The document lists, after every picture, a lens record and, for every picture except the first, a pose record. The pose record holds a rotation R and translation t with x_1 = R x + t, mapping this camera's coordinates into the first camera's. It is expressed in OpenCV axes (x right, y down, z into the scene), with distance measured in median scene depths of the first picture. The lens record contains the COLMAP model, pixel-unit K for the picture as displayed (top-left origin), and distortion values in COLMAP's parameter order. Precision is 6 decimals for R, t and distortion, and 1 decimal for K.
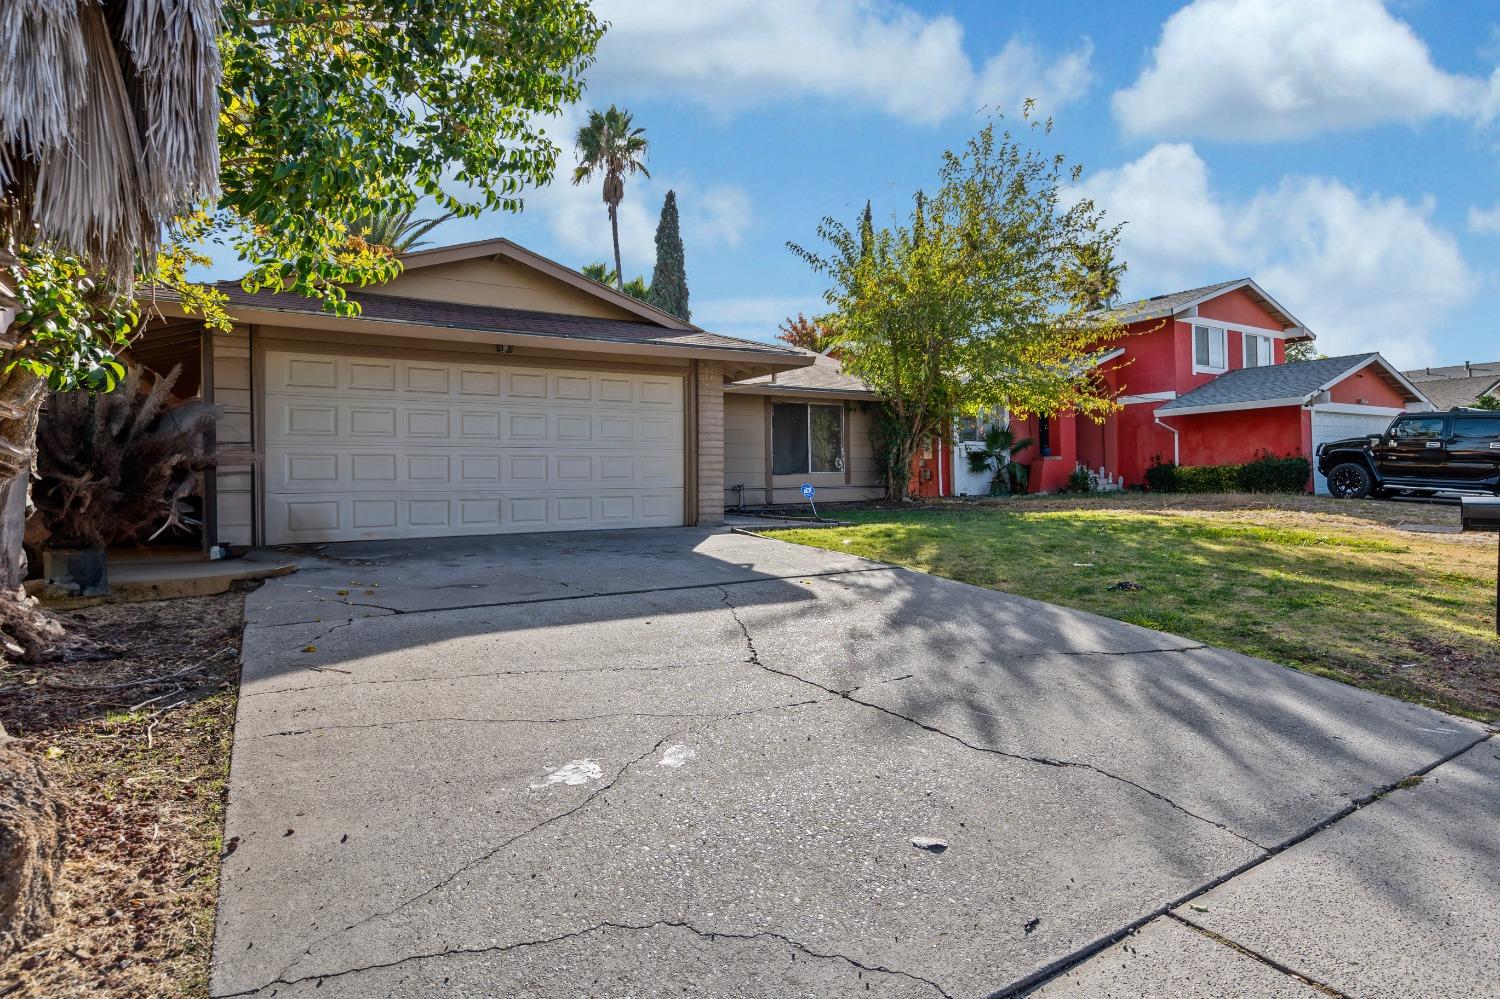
lens RADIAL K [[764.5, 0, 752.7], [0, 764.5, 442.6], [0, 0, 1]] dist [-0.001056, -0.000293]
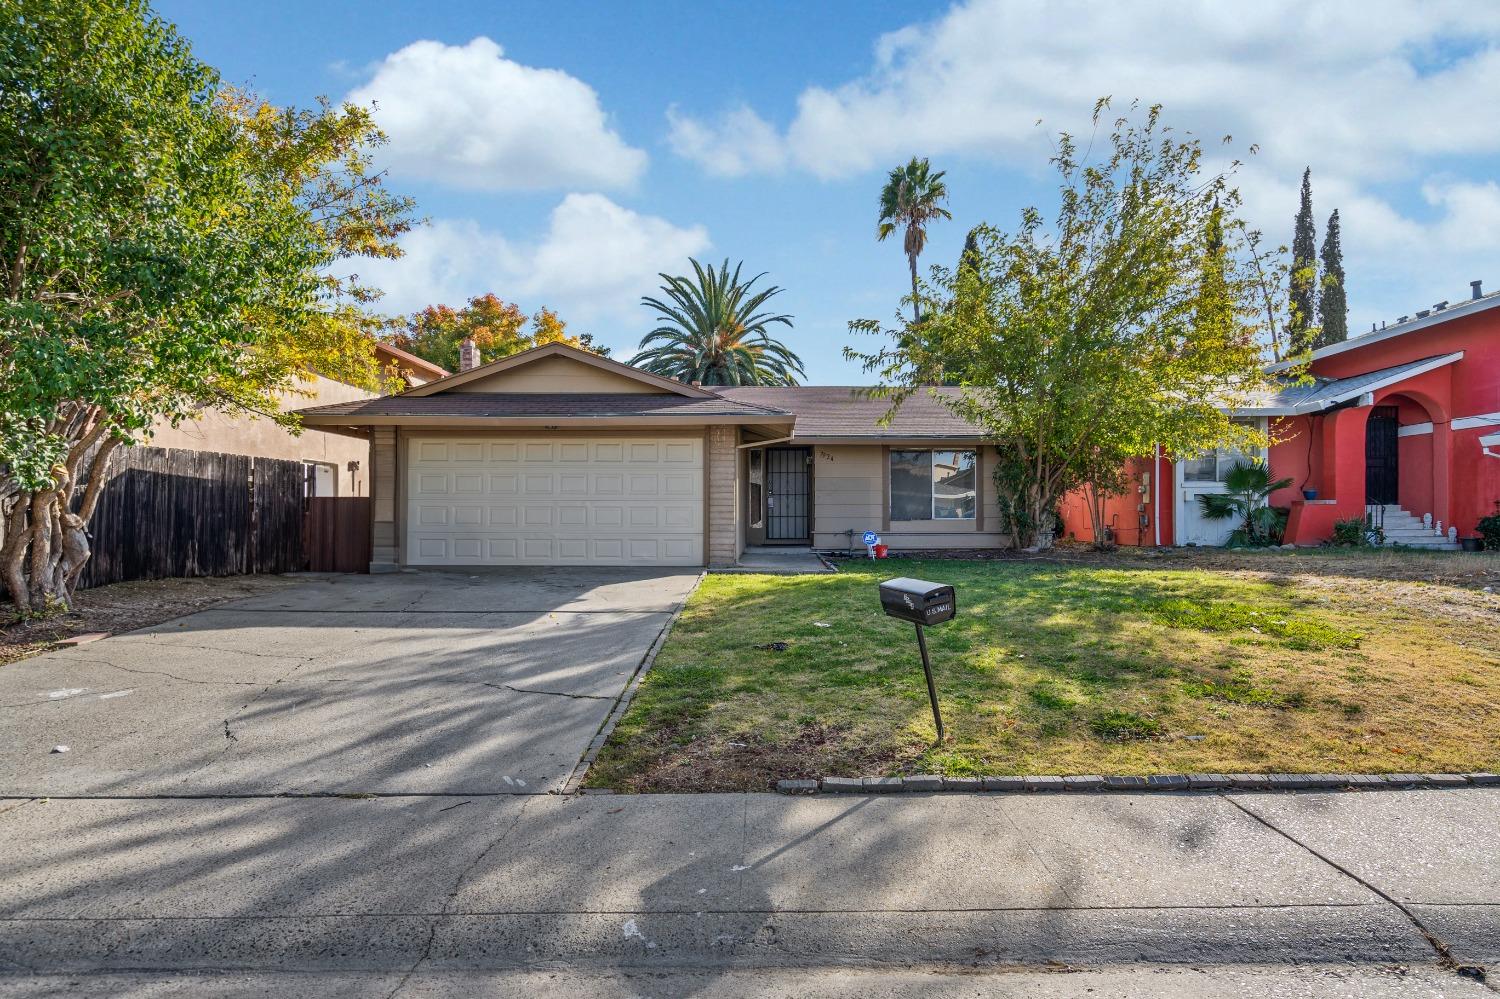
lens RADIAL K [[737.1, 0, 754.8], [0, 737.1, 486.9], [0, 0, 1]] dist [0.001591, 0.000471]
pose [[0.853252, -0.007009, -0.521451, 0.302625], [0.014110, 0.999854, 0.009649, -0.011705], [0.521307, -0.015591, 0.853227, 0.042841]]
